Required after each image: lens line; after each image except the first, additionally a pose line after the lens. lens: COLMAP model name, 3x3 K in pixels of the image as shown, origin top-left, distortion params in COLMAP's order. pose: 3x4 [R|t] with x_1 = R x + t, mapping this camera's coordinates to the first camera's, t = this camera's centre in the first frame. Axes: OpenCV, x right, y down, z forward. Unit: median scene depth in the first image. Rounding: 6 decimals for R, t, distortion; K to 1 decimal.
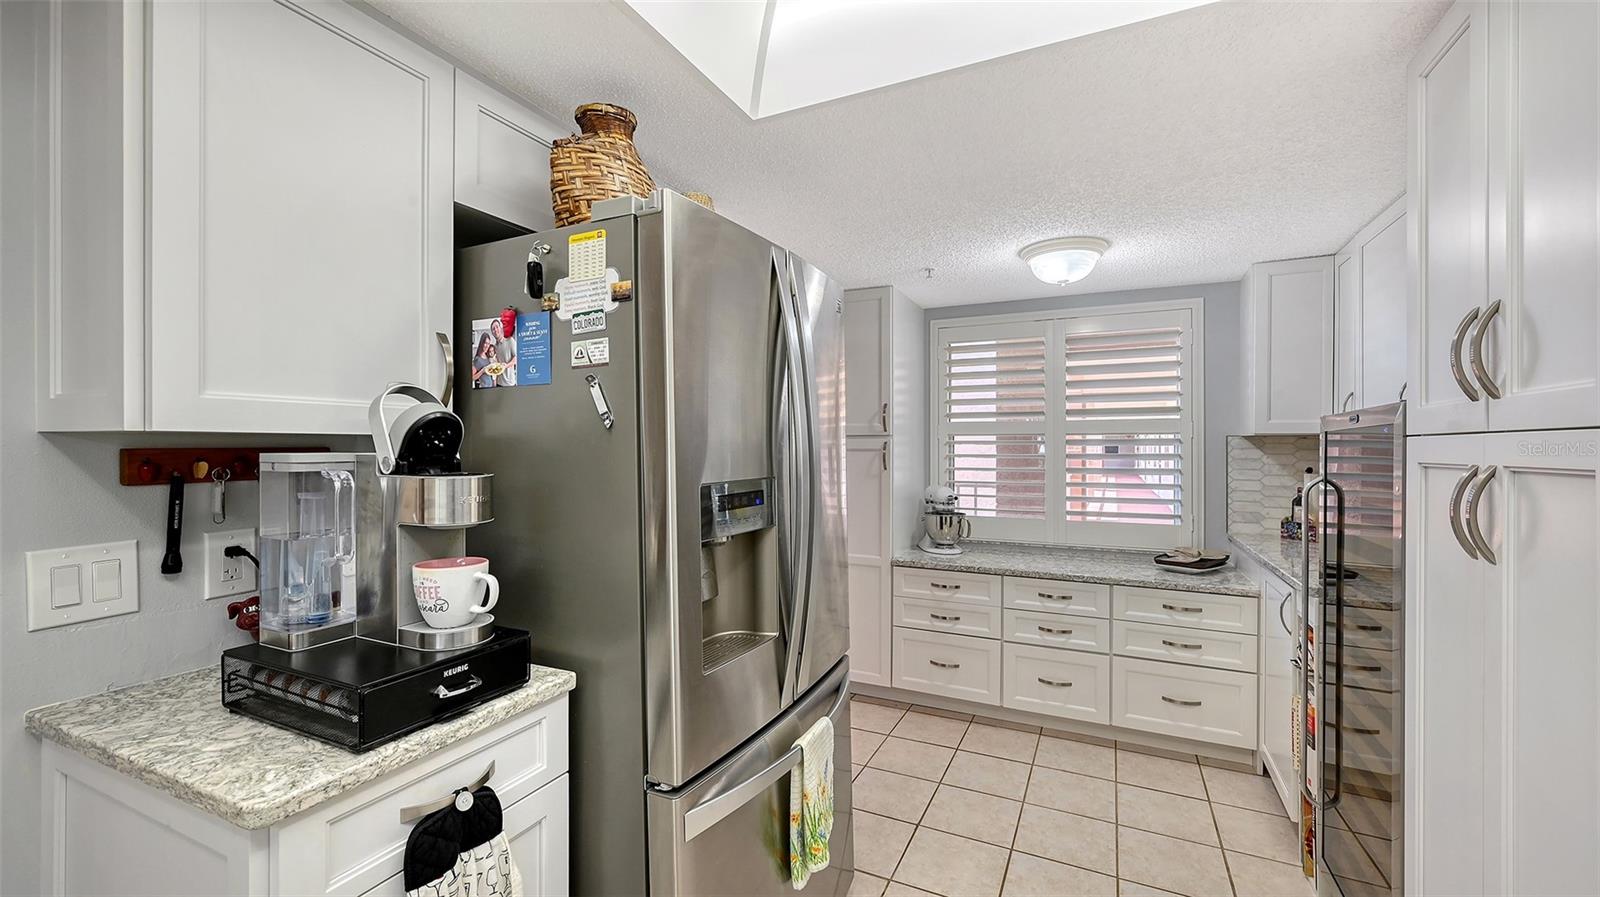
lens RADIAL K [[642.7, 0, 800.7], [0, 642.7, 448.6], [0, 0, 1]] dist [-0.001729, 0.000659]
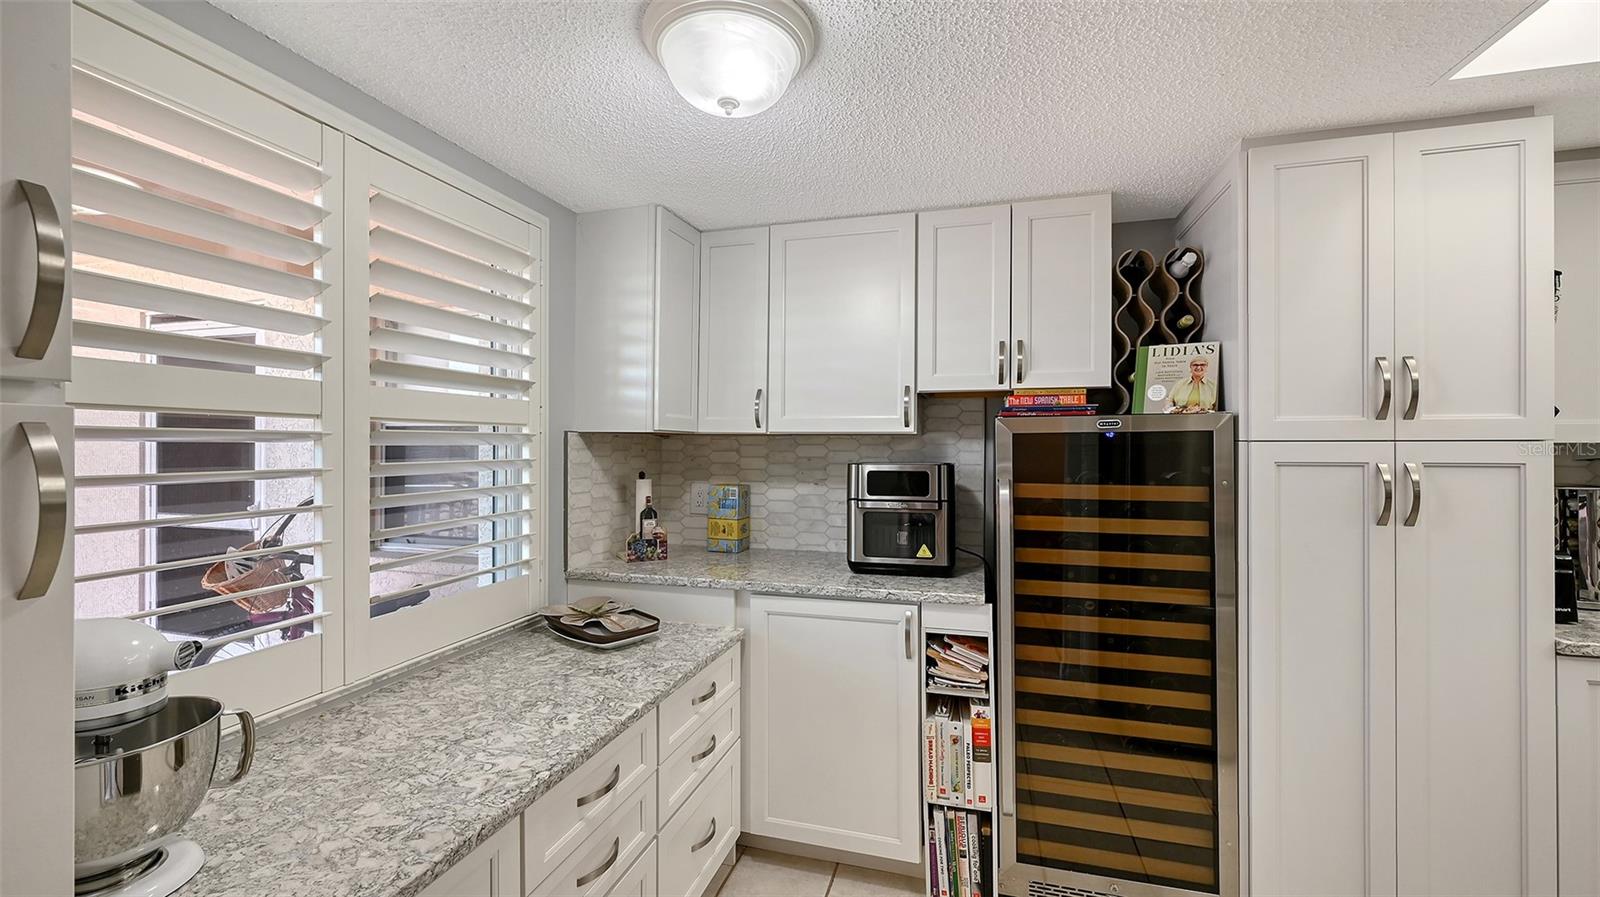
lens RADIAL K [[642.7, 0, 801.3], [0, 642.7, 443.8], [0, 0, 1]] dist [-0.001729, 0.000659]
pose [[-0.167882, 0.001419, 0.985806, -0.061992], [0.001755, 0.999998, -0.001141, -0.005211], [-0.985806, 0.001539, -0.167884, 0.854700]]
